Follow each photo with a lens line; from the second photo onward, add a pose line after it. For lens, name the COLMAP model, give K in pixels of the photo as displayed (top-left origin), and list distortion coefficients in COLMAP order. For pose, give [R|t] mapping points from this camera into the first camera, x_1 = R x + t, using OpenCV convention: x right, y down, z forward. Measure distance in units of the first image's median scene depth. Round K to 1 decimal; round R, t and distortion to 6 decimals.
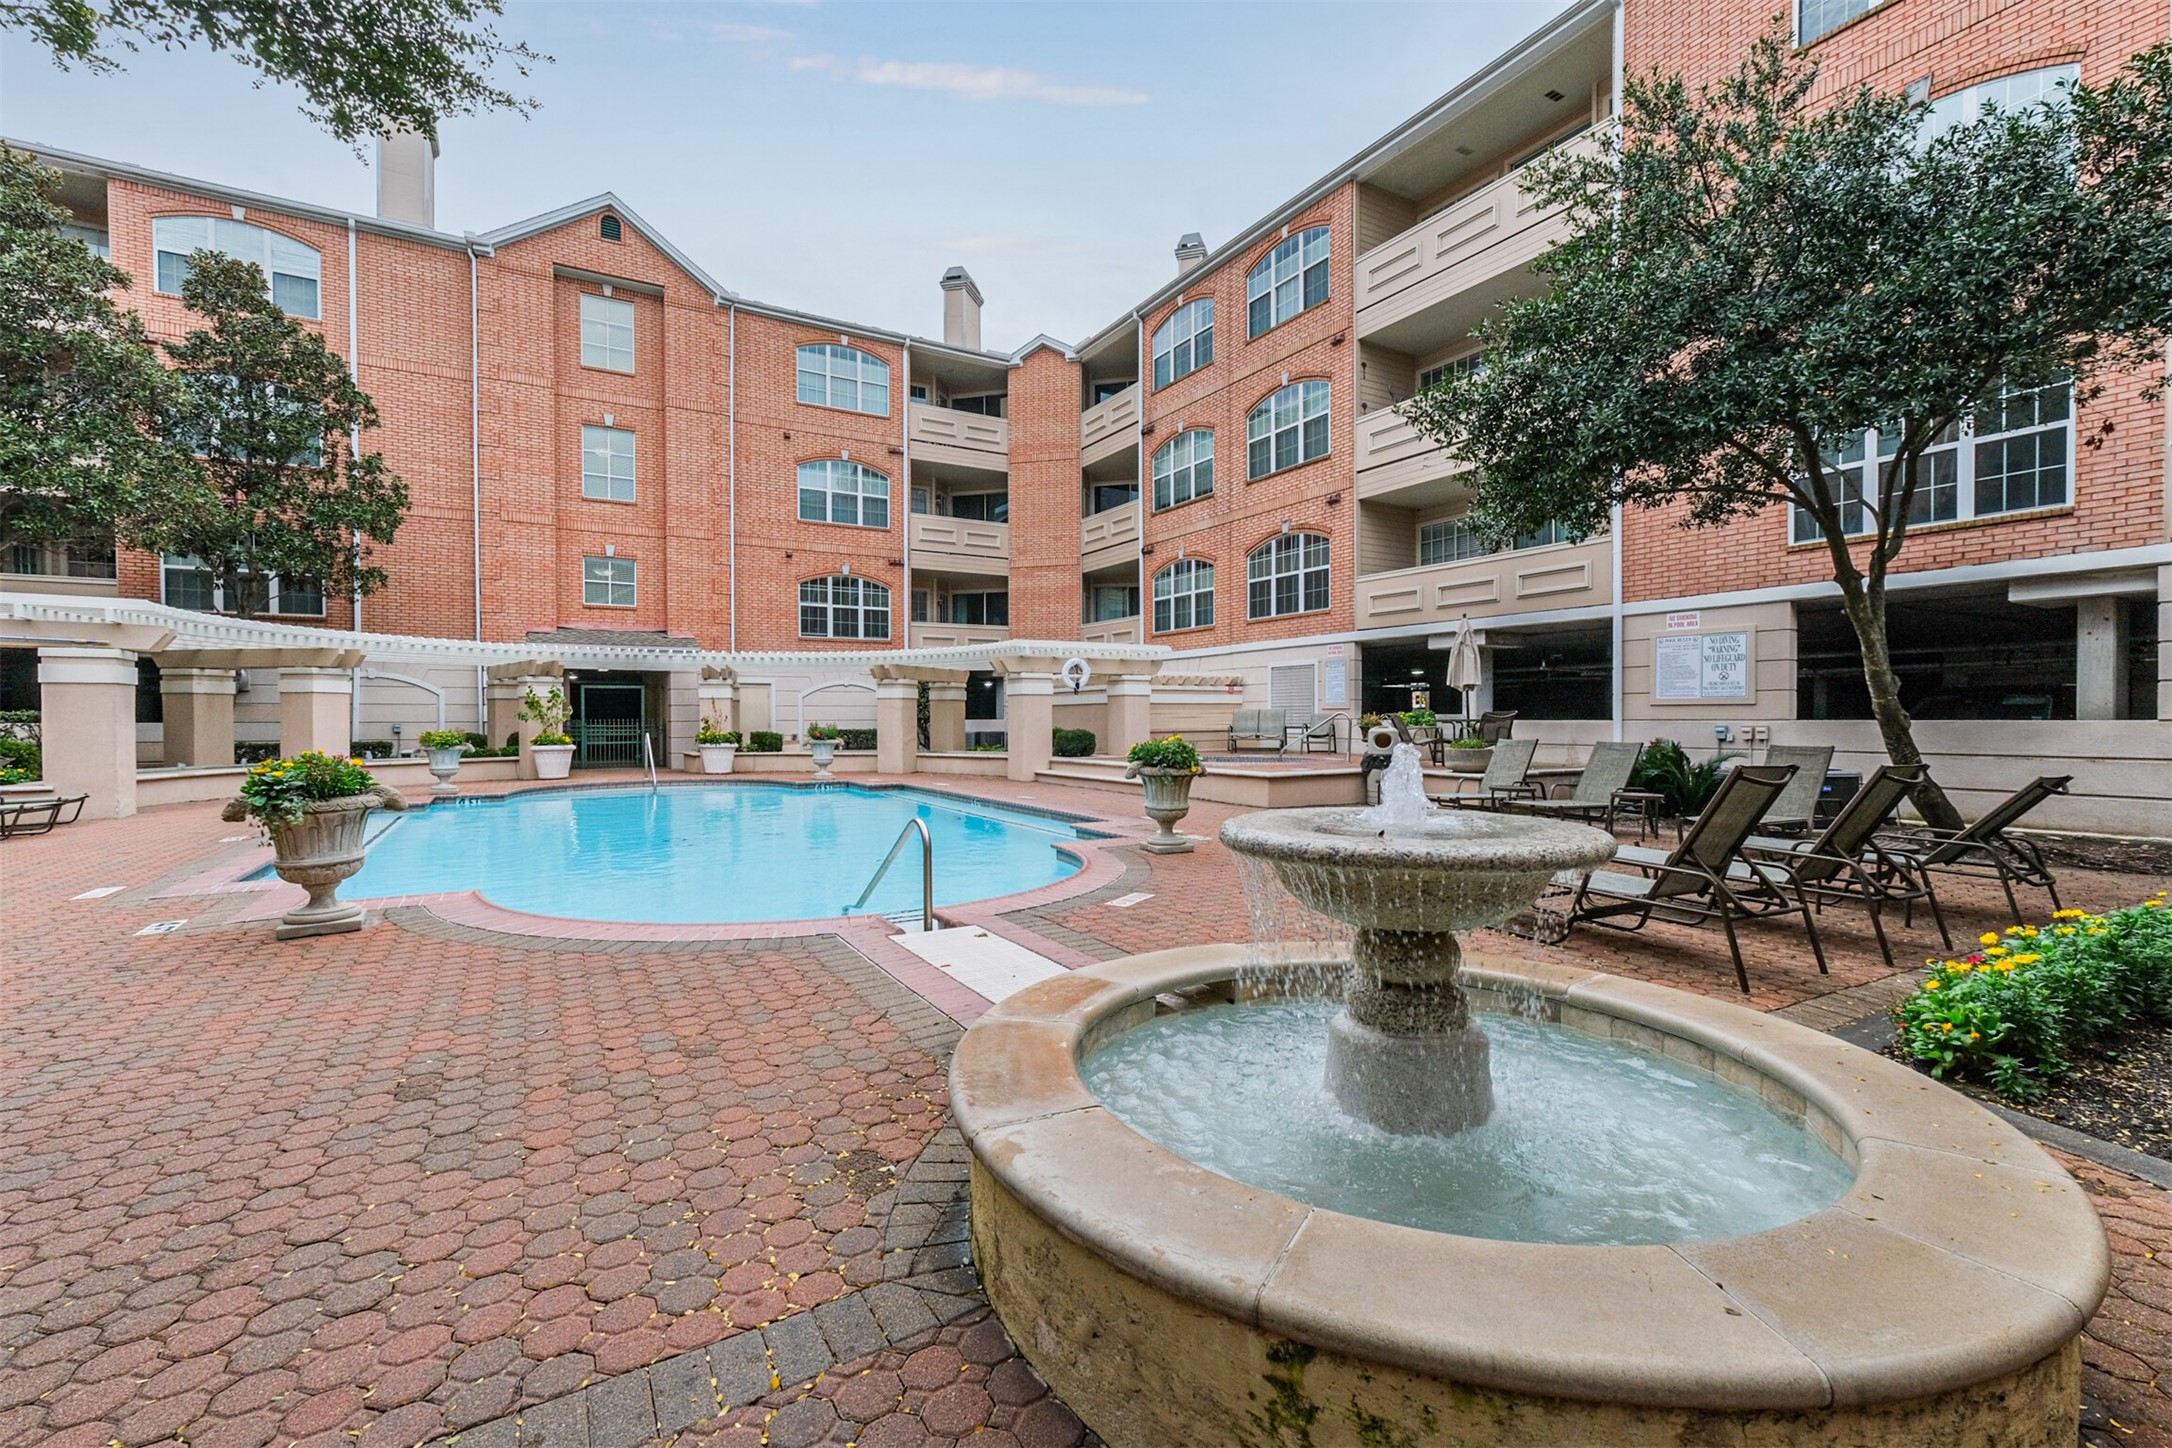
lens RADIAL K [[938.5, 0, 1081.4], [0, 938.5, 724.9], [0, 0, 1]] dist [0.006858, -0.002570]
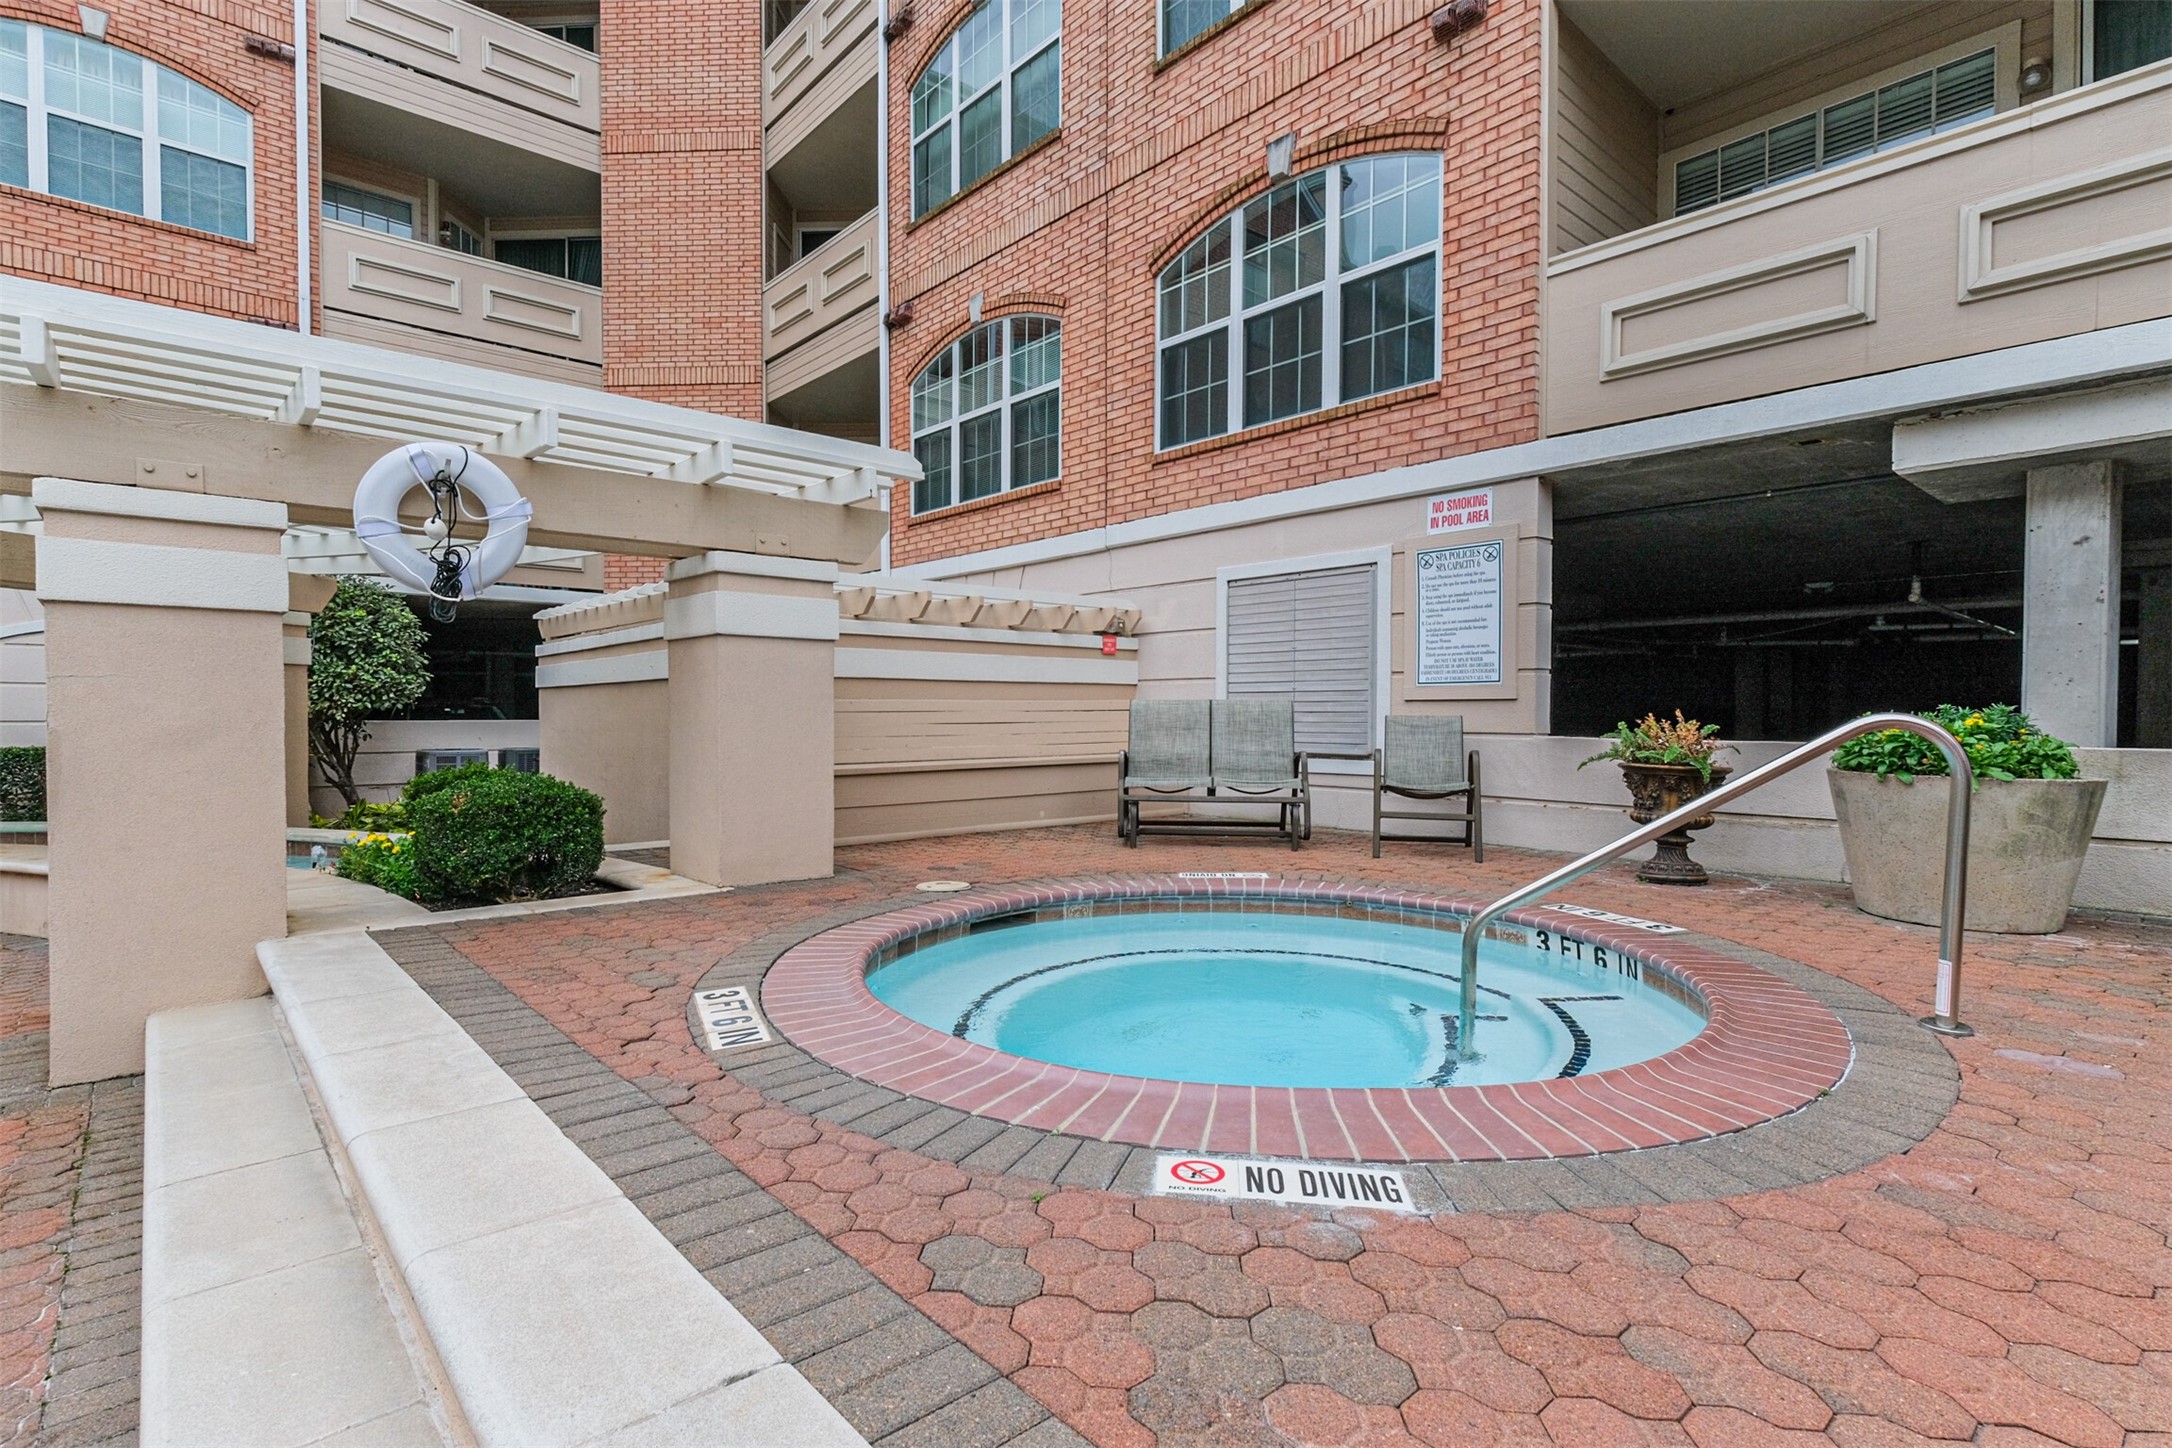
lens RADIAL K [[1052.4, 0, 1085.1], [0, 1052.4, 727.6], [0, 0, 1]] dist [0.001045, 0.000045]
pose [[0.981973, 0.003337, 0.188994, 0.073836], [-0.004681, 0.999967, 0.006667, -0.008721], [-0.188966, -0.007431, 0.981956, 0.602810]]
